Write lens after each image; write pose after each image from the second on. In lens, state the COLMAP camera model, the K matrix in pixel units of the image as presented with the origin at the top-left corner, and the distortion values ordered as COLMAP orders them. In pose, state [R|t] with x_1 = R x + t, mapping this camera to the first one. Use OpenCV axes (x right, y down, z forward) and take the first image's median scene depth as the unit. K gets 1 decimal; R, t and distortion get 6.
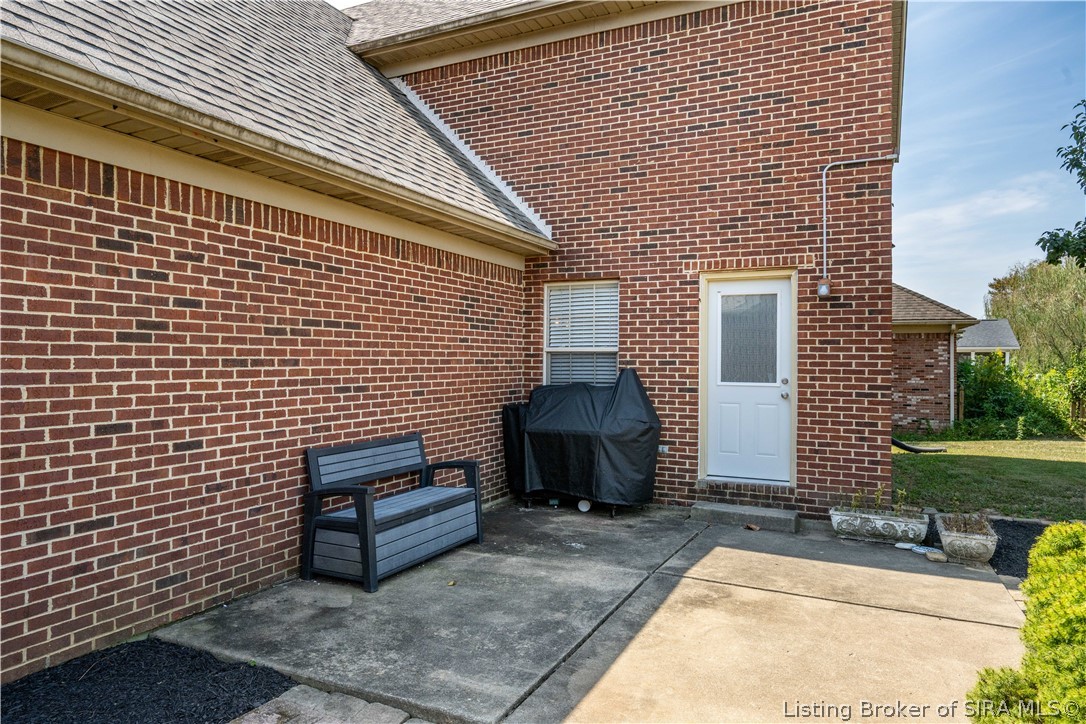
lens RADIAL K [[652.3, 0, 545.6], [0, 652.3, 356.3], [0, 0, 1]] dist [-0.004949, 0.000052]
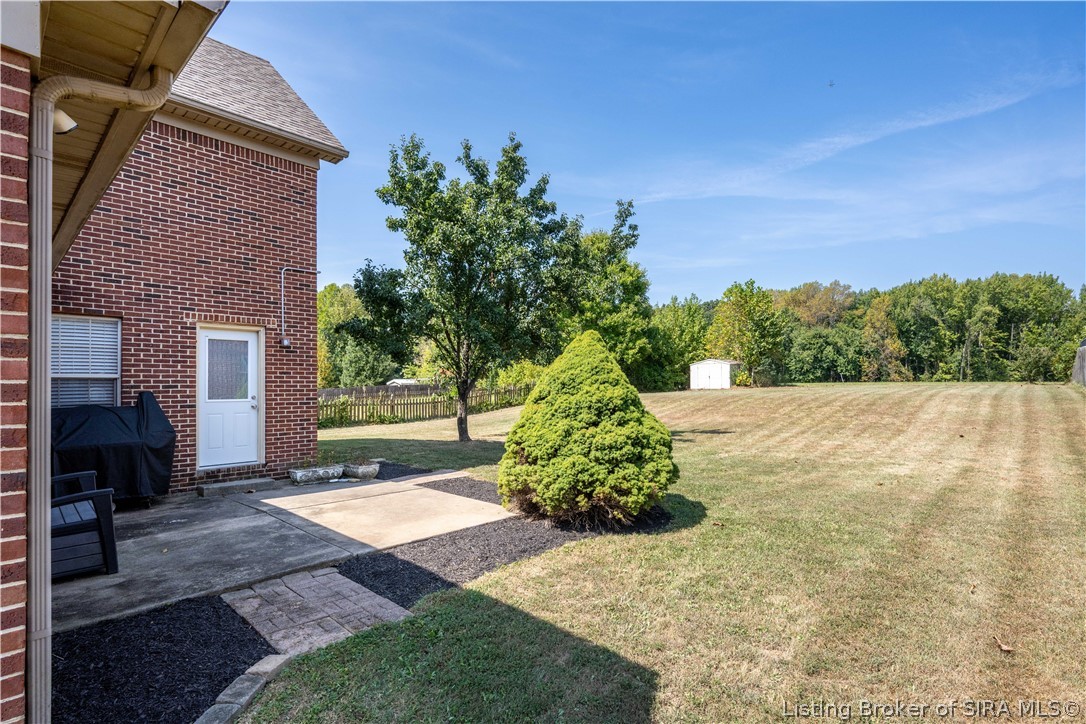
lens RADIAL K [[522.5, 0, 547.5], [0, 522.5, 378.7], [0, 0, 1]] dist [0.003079, 0.000633]
pose [[0.302800, 0.004049, 0.953046, -0.645022], [0.001760, 0.999987, -0.004808, 0.000631], [-0.953053, 0.003133, 0.302788, -0.054256]]
